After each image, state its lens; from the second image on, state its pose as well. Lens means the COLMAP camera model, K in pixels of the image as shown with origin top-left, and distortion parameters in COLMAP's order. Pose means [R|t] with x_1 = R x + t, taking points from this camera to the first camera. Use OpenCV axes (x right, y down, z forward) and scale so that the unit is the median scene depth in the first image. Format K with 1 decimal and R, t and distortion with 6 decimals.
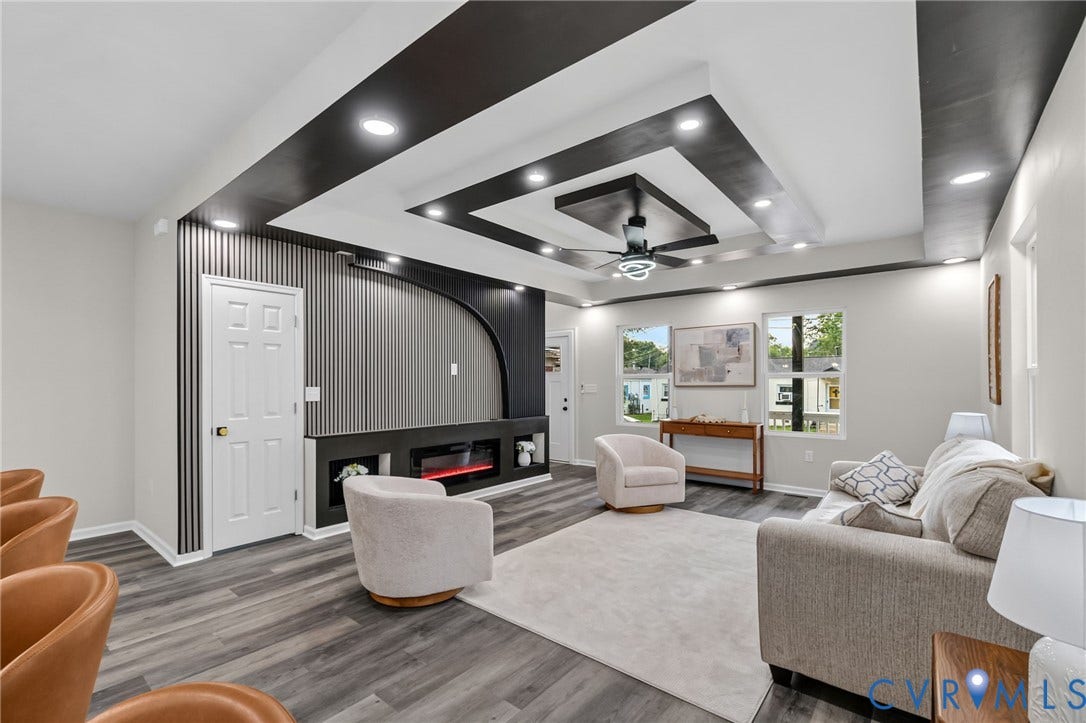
lens RADIAL K [[483.1, 0, 524.8], [0, 483.1, 382.3], [0, 0, 1]] dist [-0.004777, 0.001489]
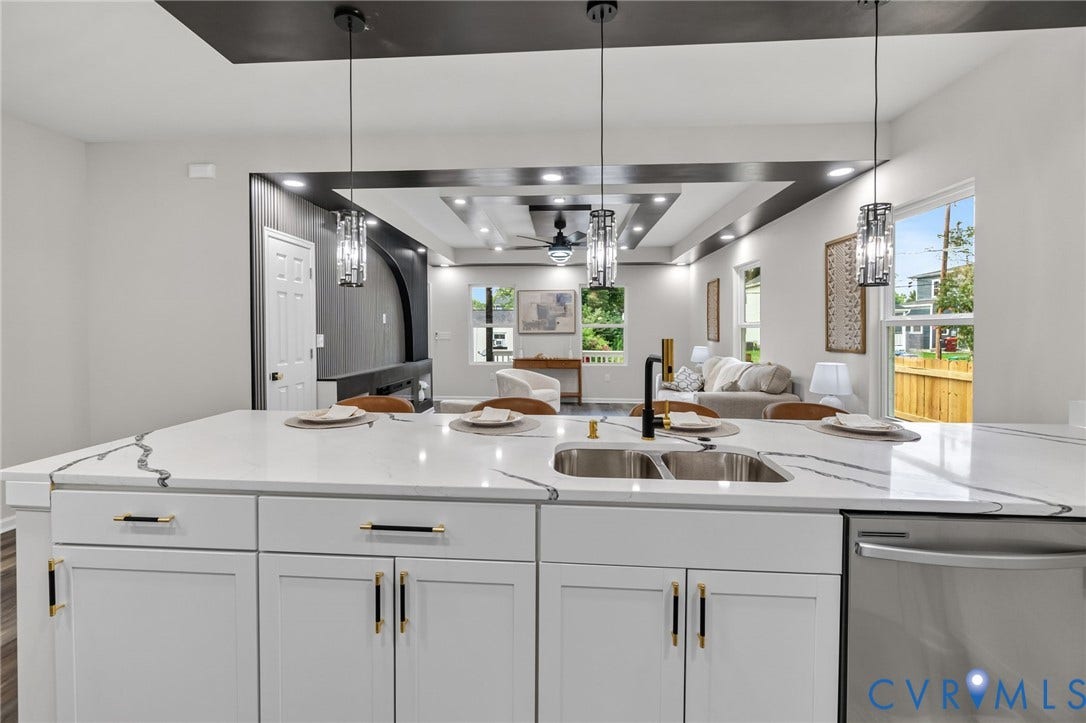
lens RADIAL K [[483.1, 0, 539.9], [0, 483.1, 333.7], [0, 0, 1]] dist [-0.004777, 0.001489]
pose [[0.803824, -0.002098, 0.594864, -0.483234], [-0.001481, 0.999984, 0.005527, 0.001146], [-0.594866, -0.005324, 0.803807, -0.118094]]
